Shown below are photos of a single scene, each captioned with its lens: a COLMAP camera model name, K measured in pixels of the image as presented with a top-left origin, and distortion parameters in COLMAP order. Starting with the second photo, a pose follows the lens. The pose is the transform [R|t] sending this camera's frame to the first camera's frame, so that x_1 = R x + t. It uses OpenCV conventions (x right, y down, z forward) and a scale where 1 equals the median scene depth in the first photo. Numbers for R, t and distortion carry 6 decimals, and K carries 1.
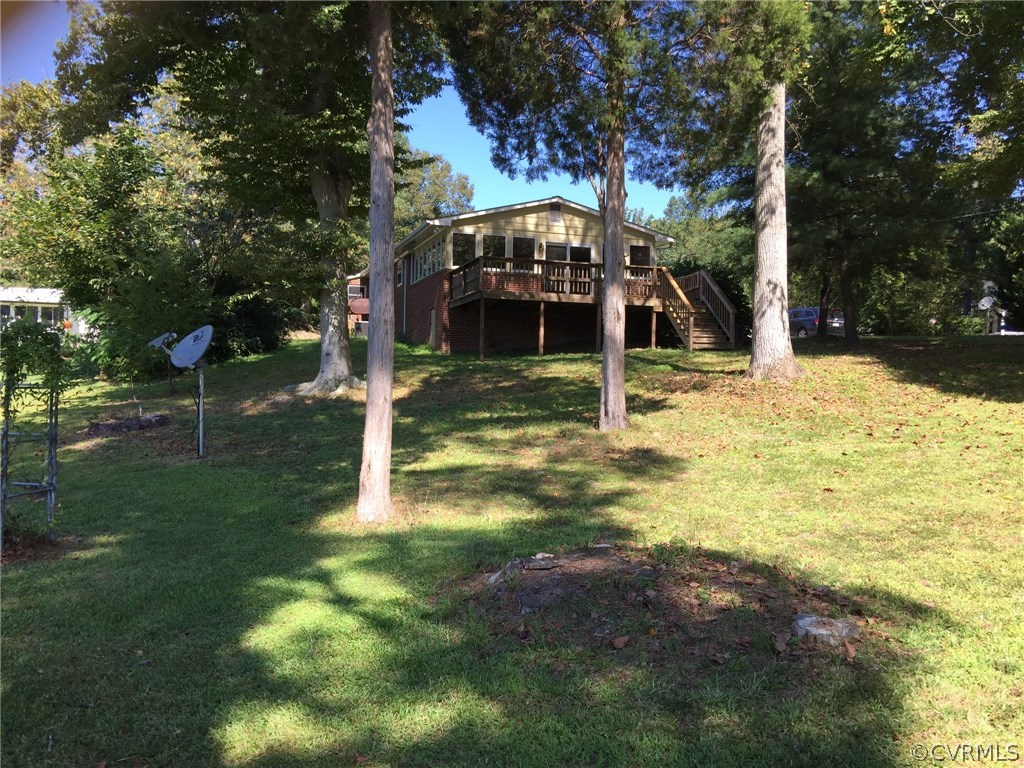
lens RADIAL K [[864.0, 0, 512.6], [0, 864.0, 392.4], [0, 0, 1]] dist [0.066737, -0.080459]
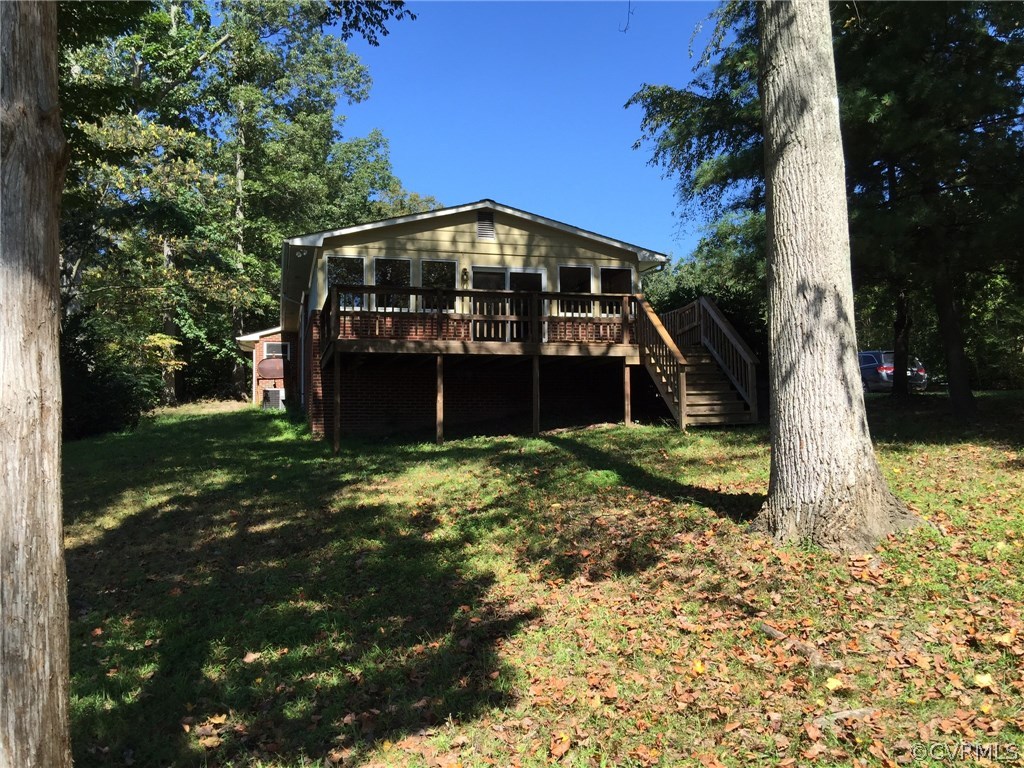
lens RADIAL K [[864.0, 0, 508.3], [0, 864.0, 375.0], [0, 0, 1]] dist [0.066737, -0.080459]
pose [[0.998023, -0.030657, -0.054865, 0.112234], [0.025992, 0.996144, -0.083800, -0.035652], [0.057223, 0.082208, 0.994971, 0.372354]]
